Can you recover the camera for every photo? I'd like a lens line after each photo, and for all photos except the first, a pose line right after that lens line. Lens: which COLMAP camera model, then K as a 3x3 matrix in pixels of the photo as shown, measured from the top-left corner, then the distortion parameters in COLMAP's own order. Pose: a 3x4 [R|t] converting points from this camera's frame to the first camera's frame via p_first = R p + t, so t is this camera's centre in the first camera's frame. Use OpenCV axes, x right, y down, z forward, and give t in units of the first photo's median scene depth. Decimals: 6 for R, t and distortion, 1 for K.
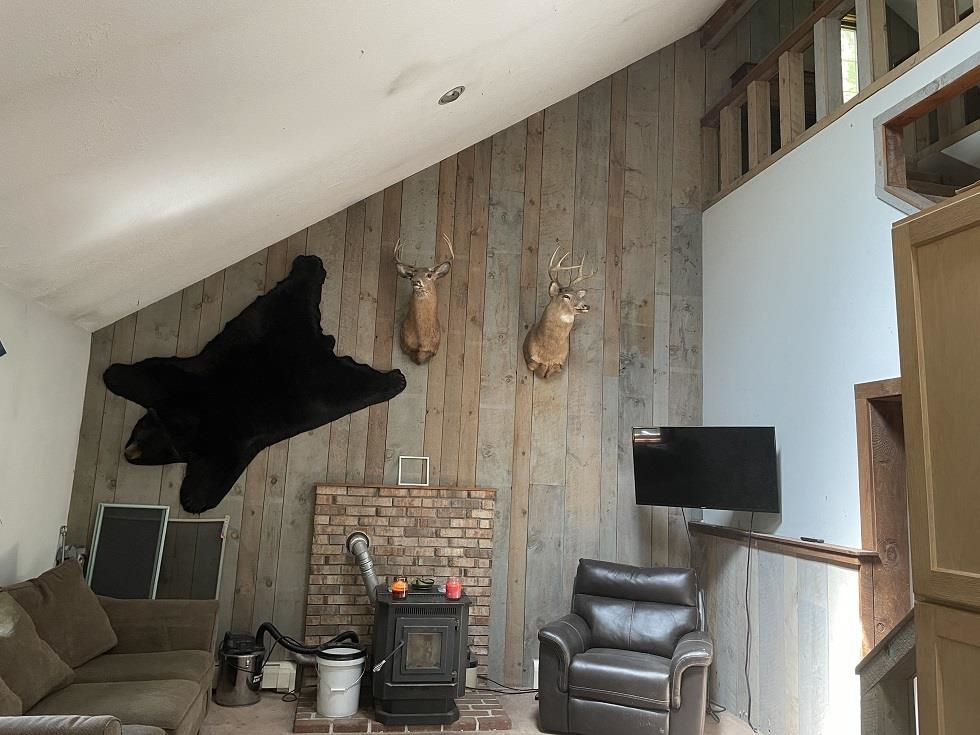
lens RADIAL K [[668.8, 0, 490.0], [0, 668.8, 367.5], [0, 0, 1]] dist [0.002844, -0.000060]
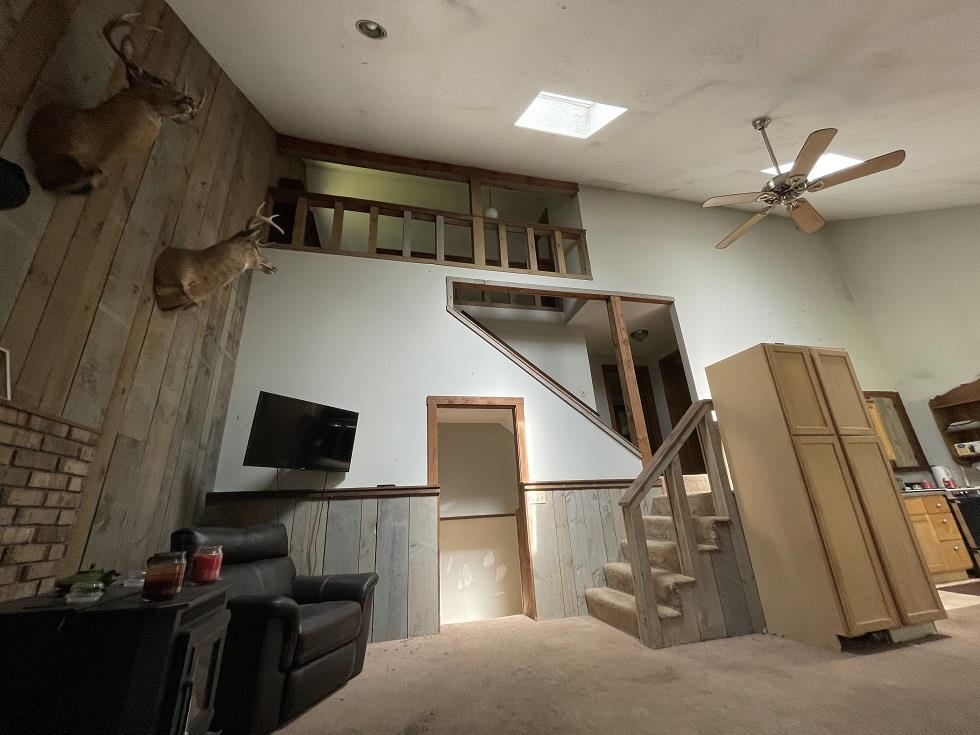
lens RADIAL K [[386.3, 0, 487.3], [0, 386.3, 373.5], [0, 0, 1]] dist [-0.000093, -0.000113]
pose [[-0.022394, 0.295131, 0.955194, -0.387236], [-0.098333, 0.950151, -0.295878, 0.206164], [-0.994902, -0.100553, 0.007743, 0.634531]]
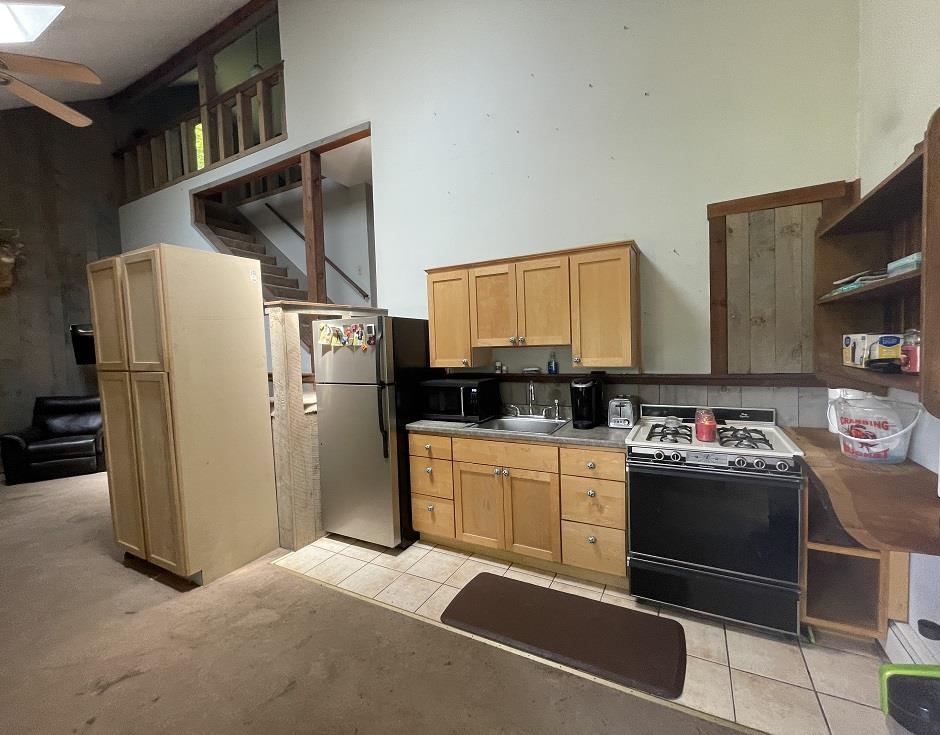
lens RADIAL K [[388.4, 0, 473.1], [0, 388.4, 362.2], [0, 0, 1]] dist [0.001177, -0.000025]
pose [[0.636528, -0.093377, 0.765580, 0.089205], [-0.057439, 0.984148, 0.167793, -0.052994], [-0.769112, -0.150779, 0.621074, -0.553685]]
